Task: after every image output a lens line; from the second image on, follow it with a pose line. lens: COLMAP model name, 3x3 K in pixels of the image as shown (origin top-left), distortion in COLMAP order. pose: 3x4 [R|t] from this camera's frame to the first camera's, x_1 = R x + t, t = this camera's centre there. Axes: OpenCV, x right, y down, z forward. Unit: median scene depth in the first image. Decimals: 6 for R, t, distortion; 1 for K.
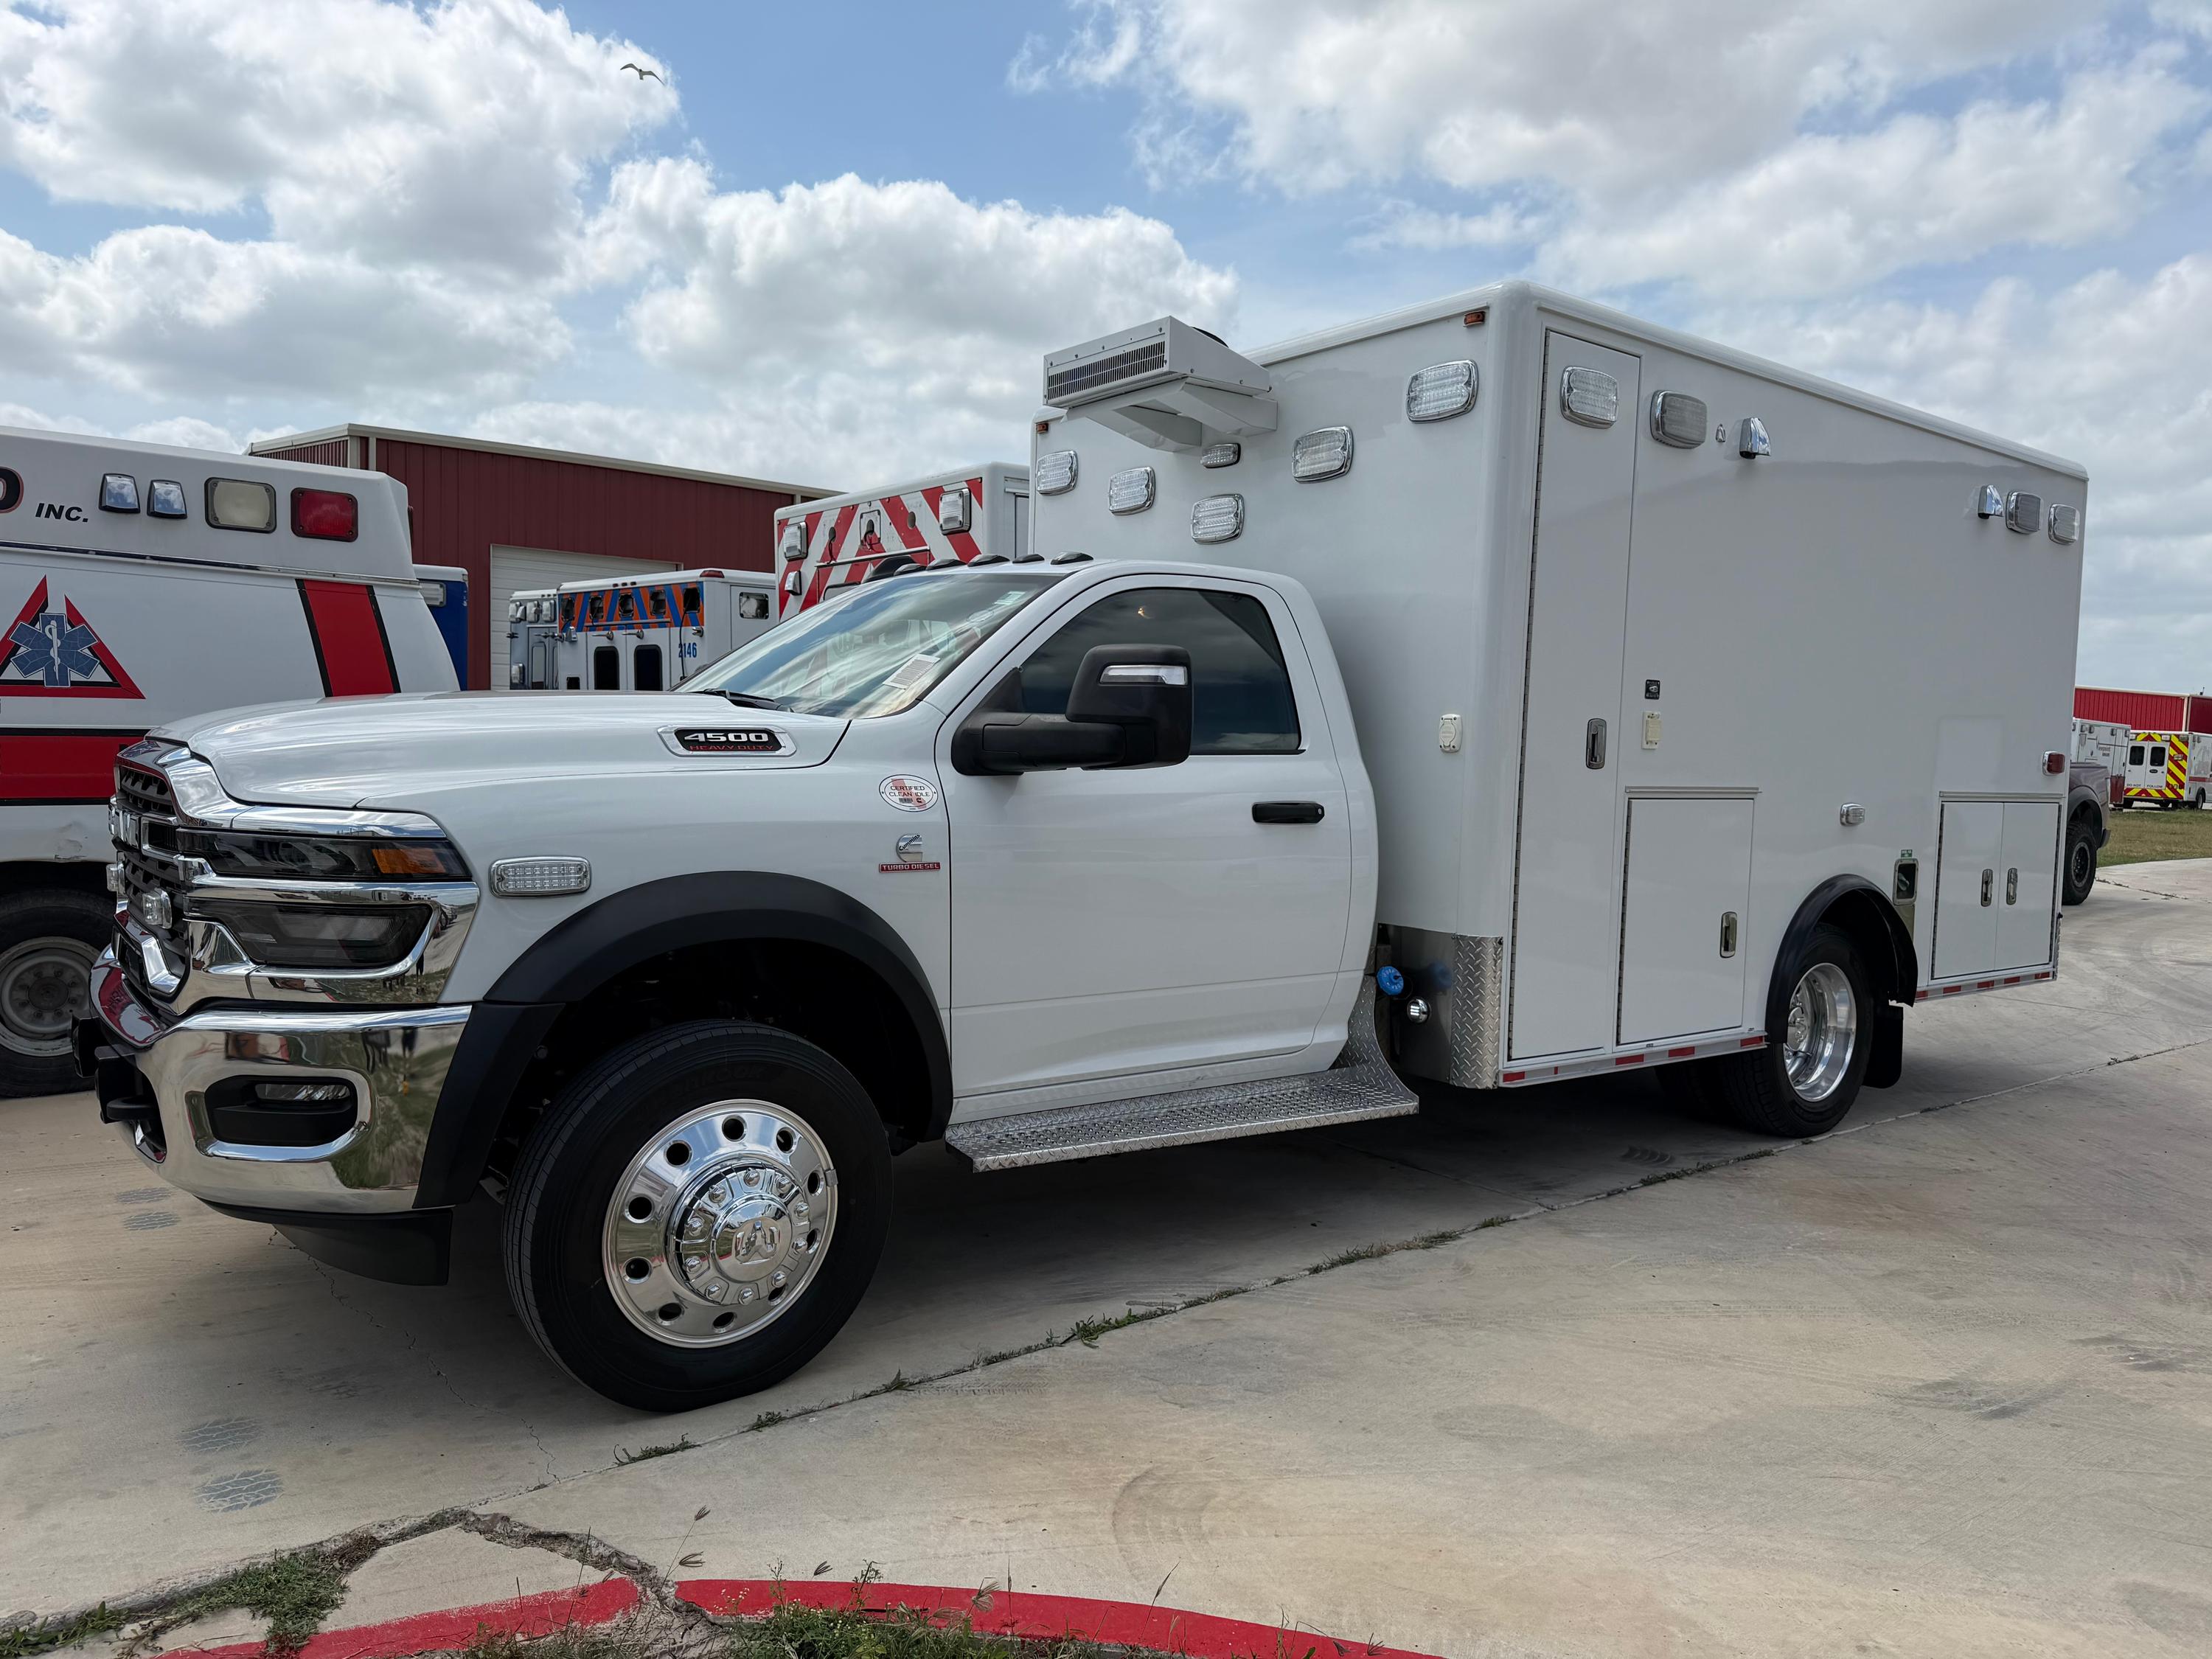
lens RADIAL K [[1570.8, 0, 1110.0], [0, 1570.8, 851.6], [0, 0, 1]] dist [0.042957, -0.059306]
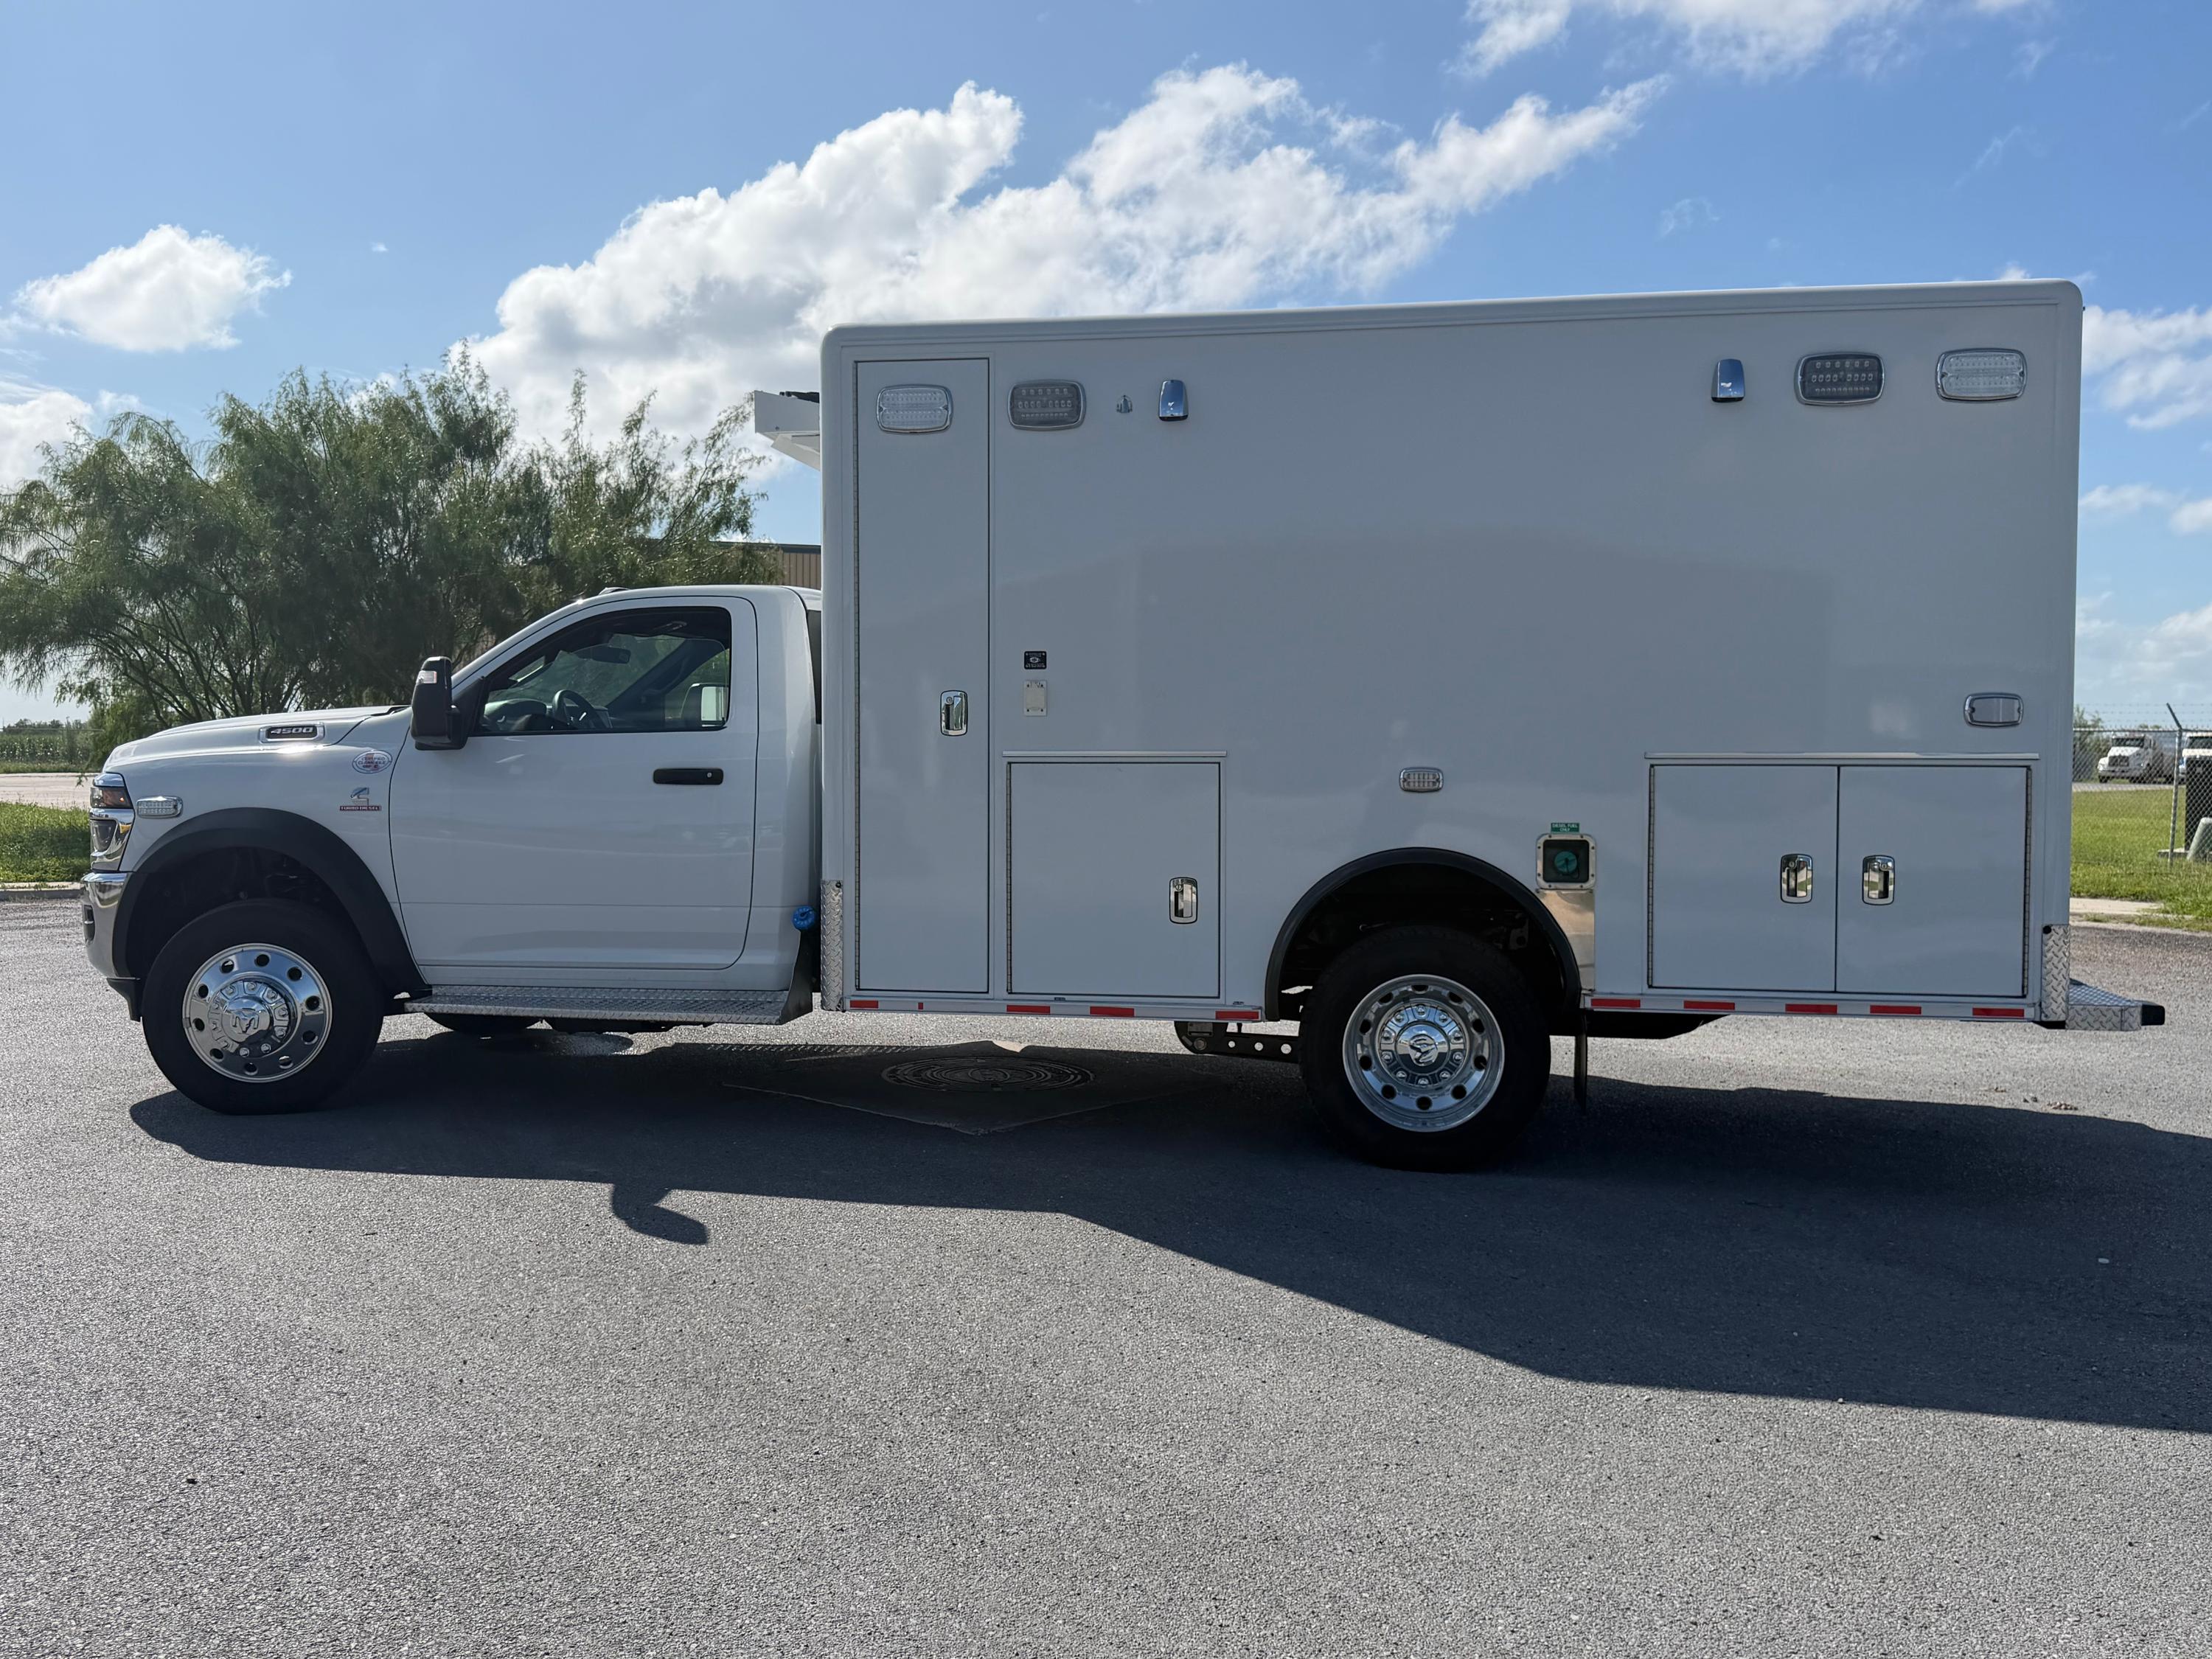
lens RADIAL K [[1860.3, 0, 1124.4], [0, 1860.3, 821.8], [0, 0, 1]] dist [0.049867, -0.058504]
pose [[0.694504, -0.002703, -0.719484, 1.391121], [-0.027517, 0.999162, -0.030315, 0.046767], [0.718962, 0.040852, 0.693847, 0.194065]]
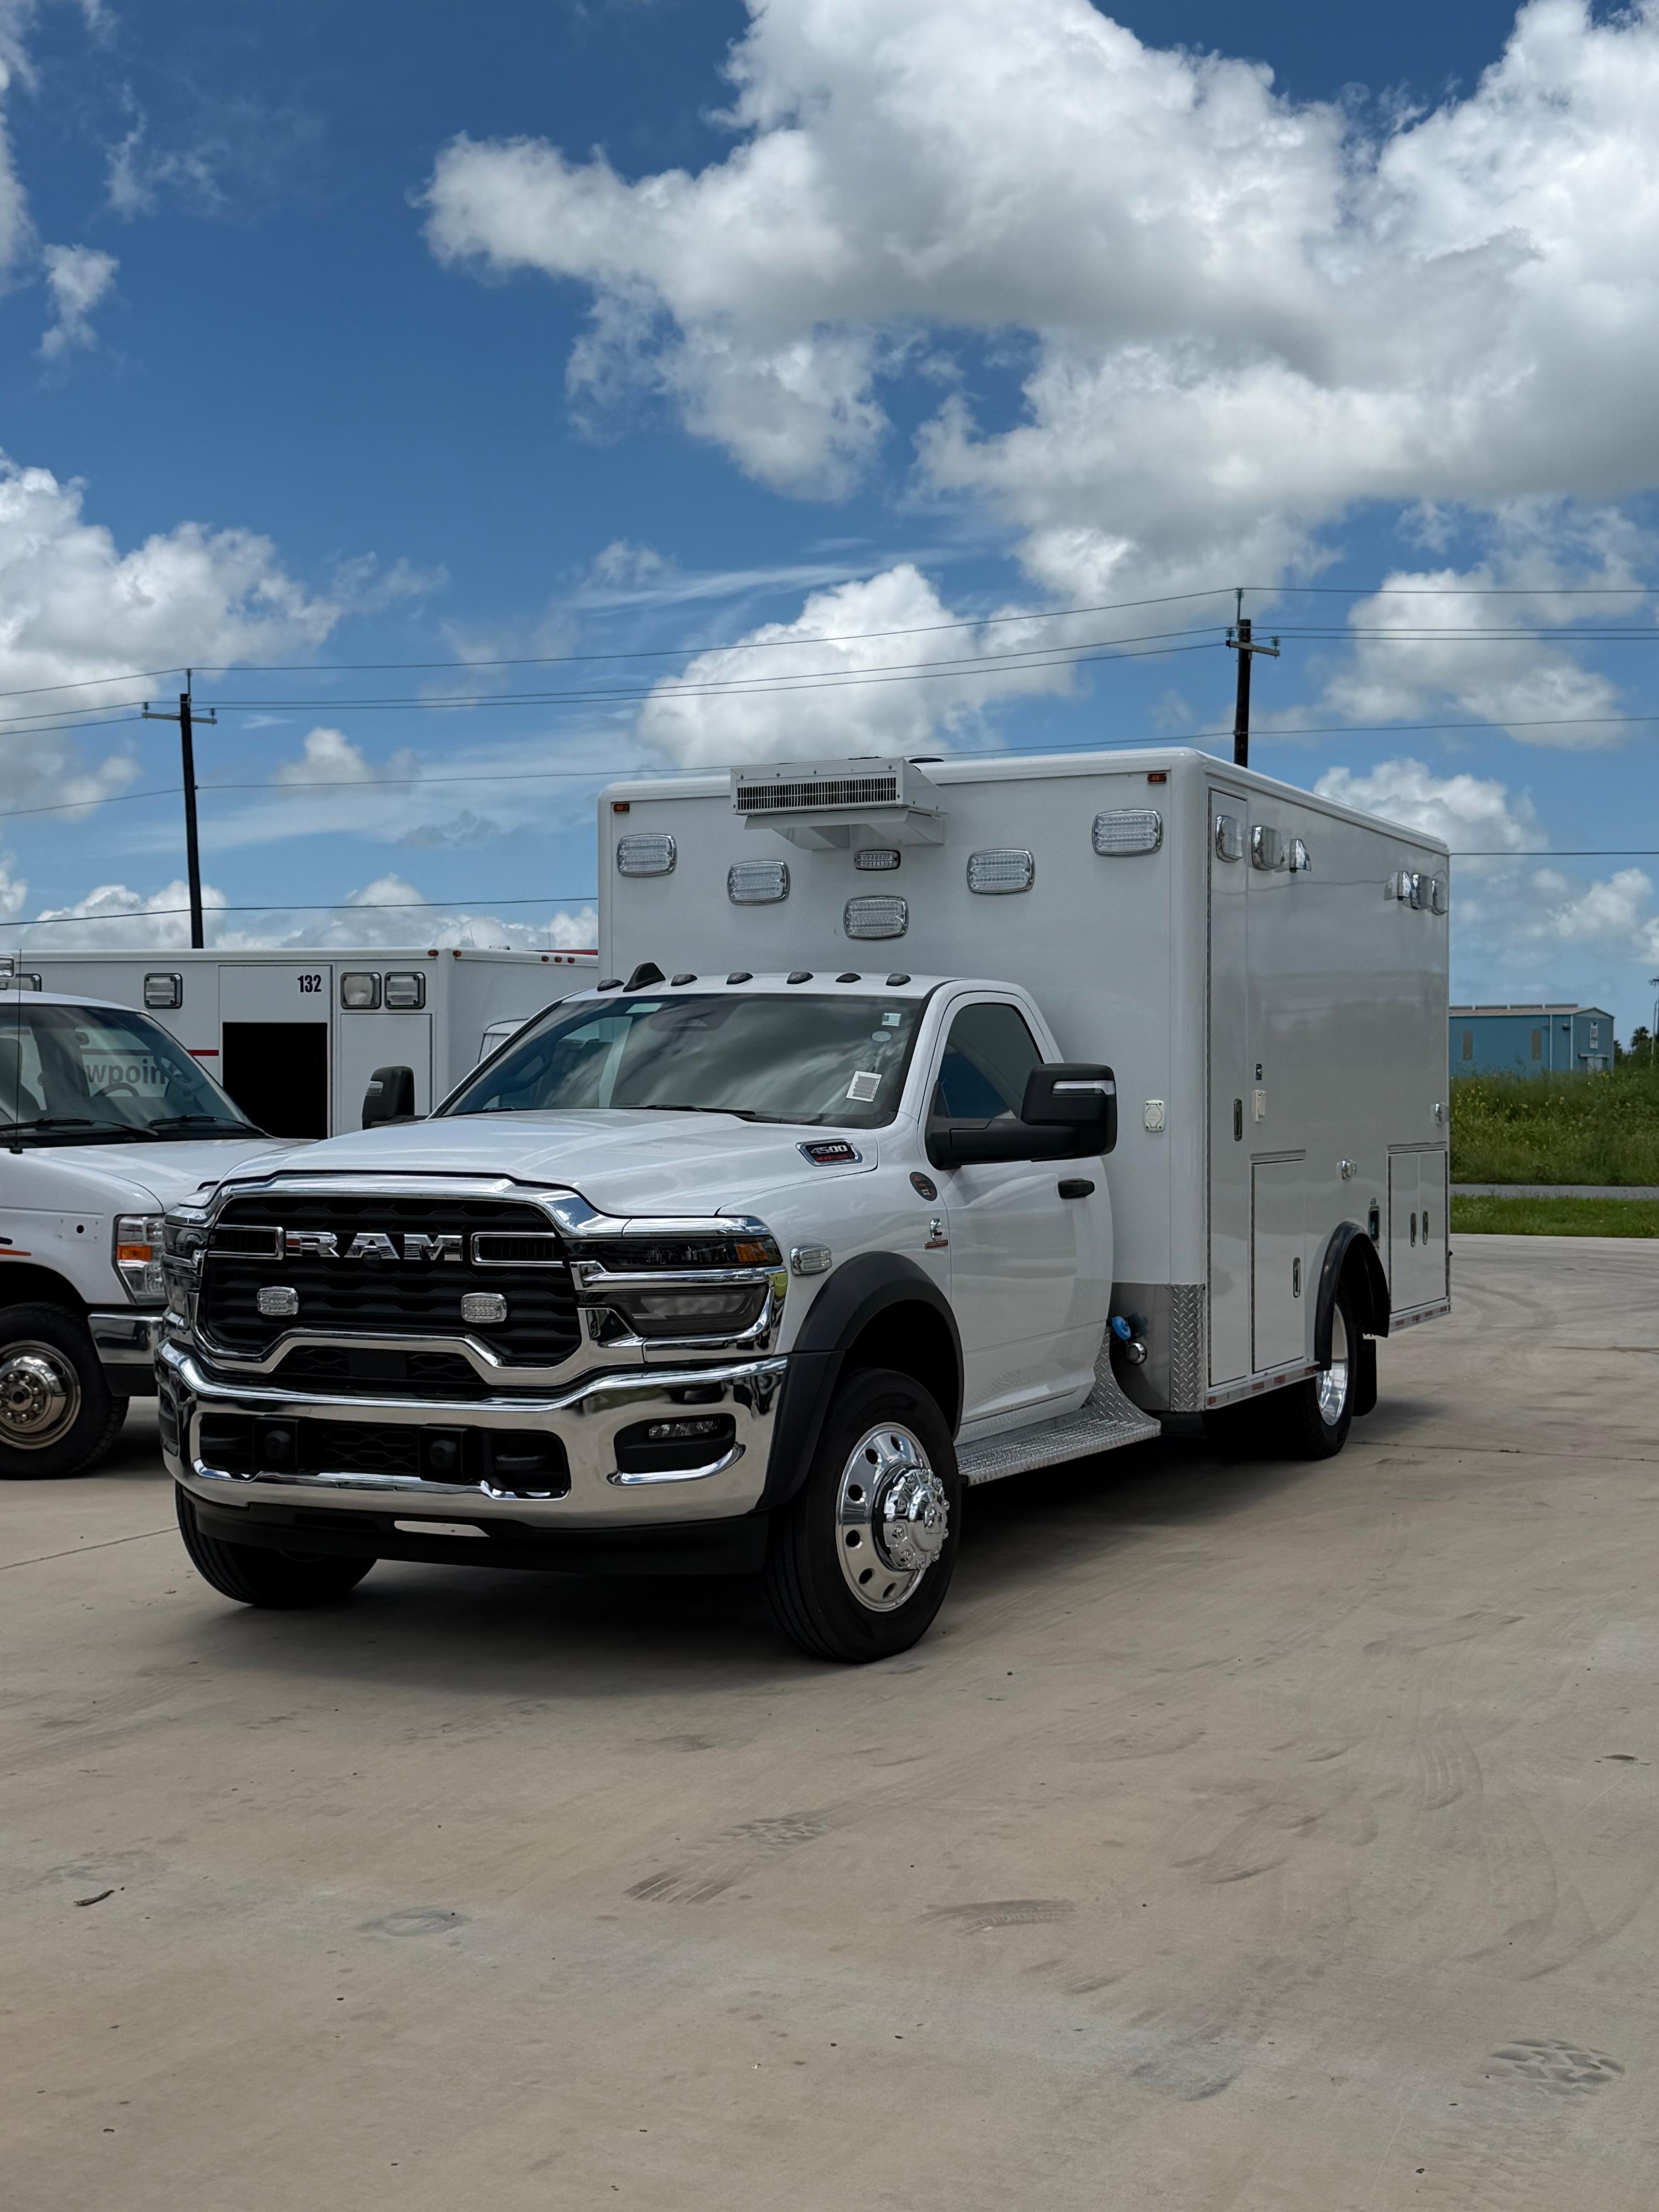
lens RADIAL K [[2784.0, 0, 816.2], [0, 2784.0, 1086.8], [0, 0, 1]] dist [0.074370, 0.000000]
pose [[0.891851, -0.030742, 0.451283, -0.980620], [0.057370, 0.997318, -0.045440, -0.016106], [-0.448676, 0.066416, 0.891223, -0.784899]]
